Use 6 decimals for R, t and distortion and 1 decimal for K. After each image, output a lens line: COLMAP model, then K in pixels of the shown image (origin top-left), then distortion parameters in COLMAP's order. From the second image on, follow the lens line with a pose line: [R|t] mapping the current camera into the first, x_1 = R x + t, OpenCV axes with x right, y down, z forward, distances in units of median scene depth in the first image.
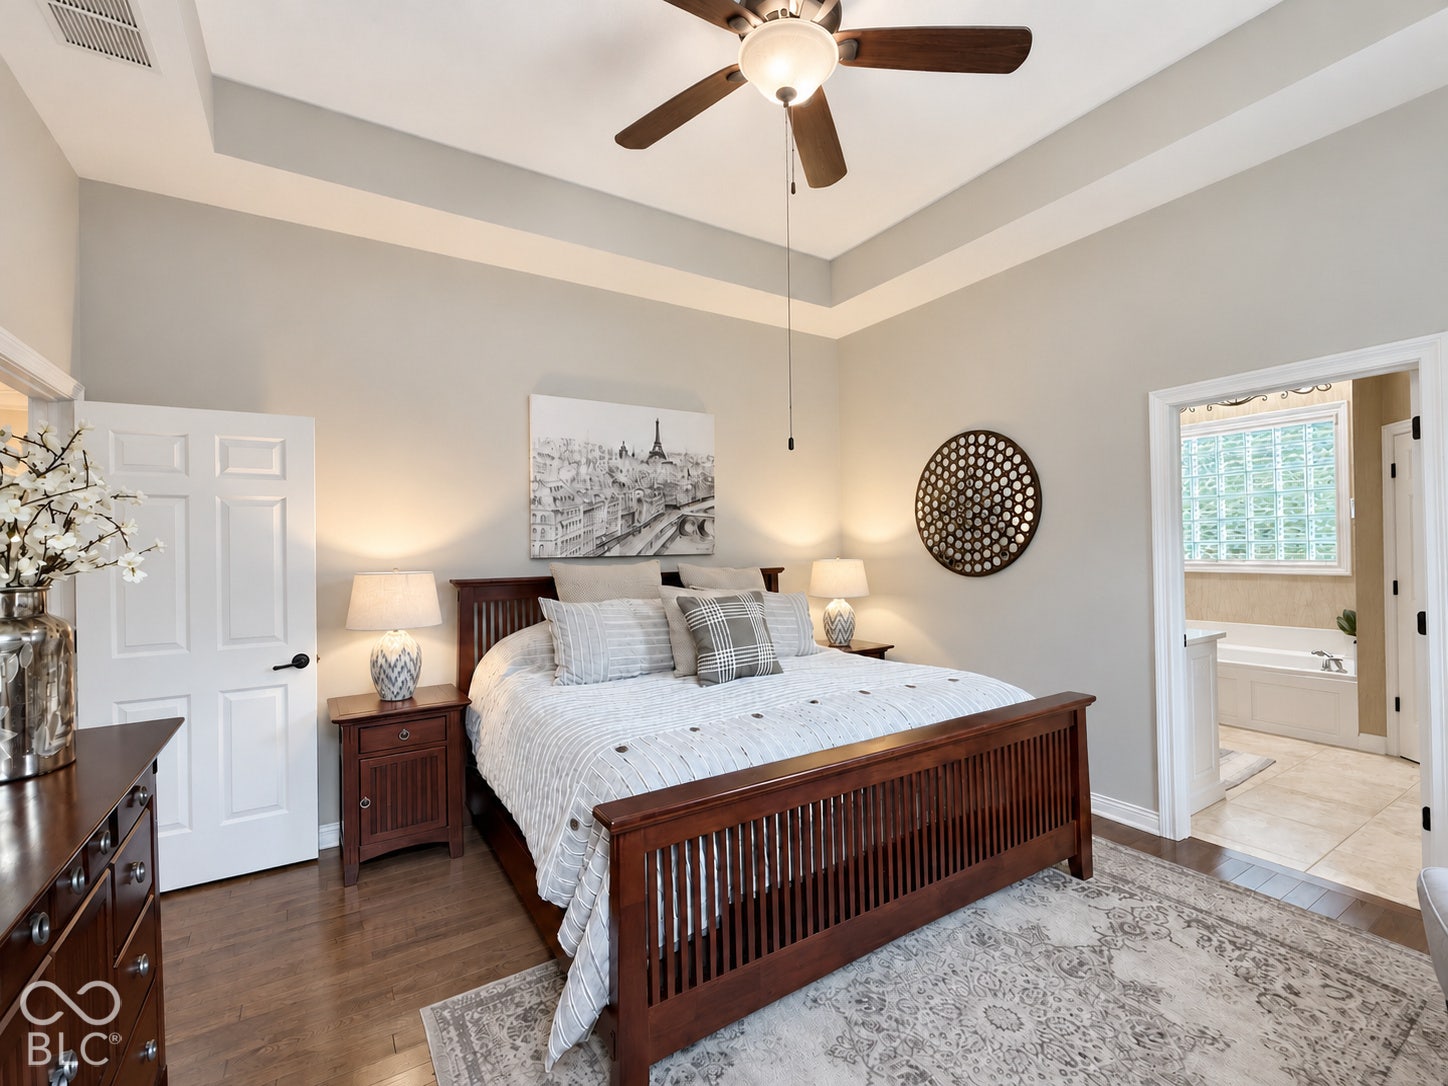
lens RADIAL K [[641.4, 0, 724.0], [0, 641.4, 543.0], [0, 0, 1]] dist [-0.039675, -0.000160]
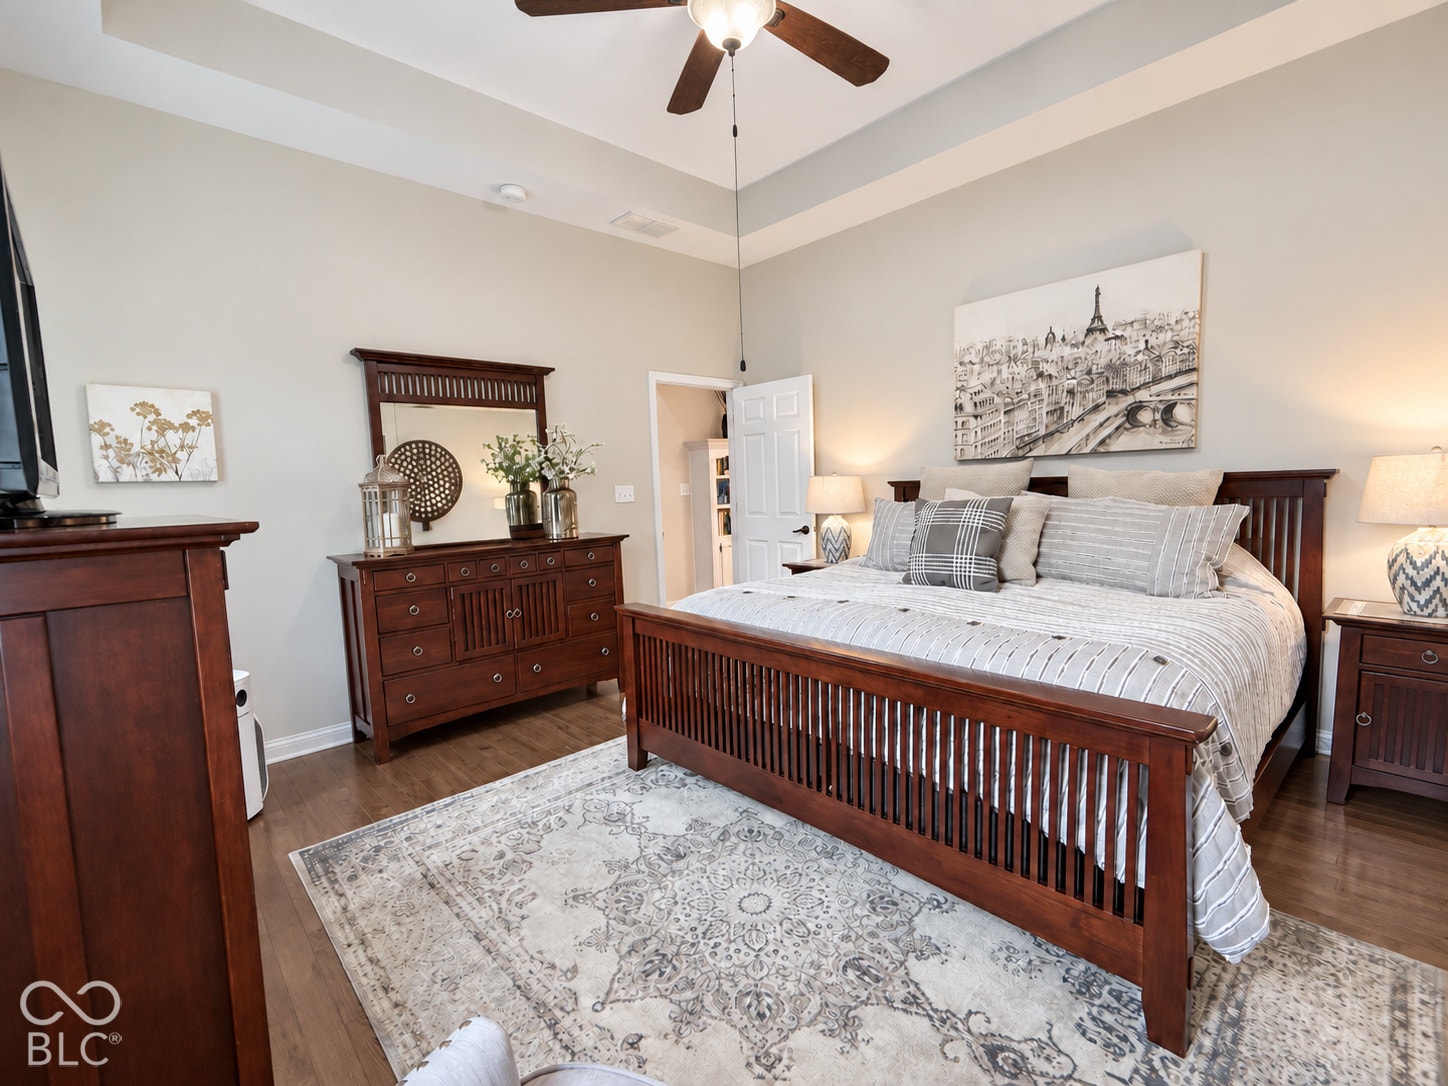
lens RADIAL K [[650.9, 0, 724.0], [0, 650.9, 543.0], [0, 0, 1]] dist [0.000885, 0.000151]
pose [[0.181143, 0.121606, -0.975909, 0.691739], [0.068844, 0.988323, 0.135931, -0.015354], [0.981044, -0.091809, 0.170656, 0.370070]]
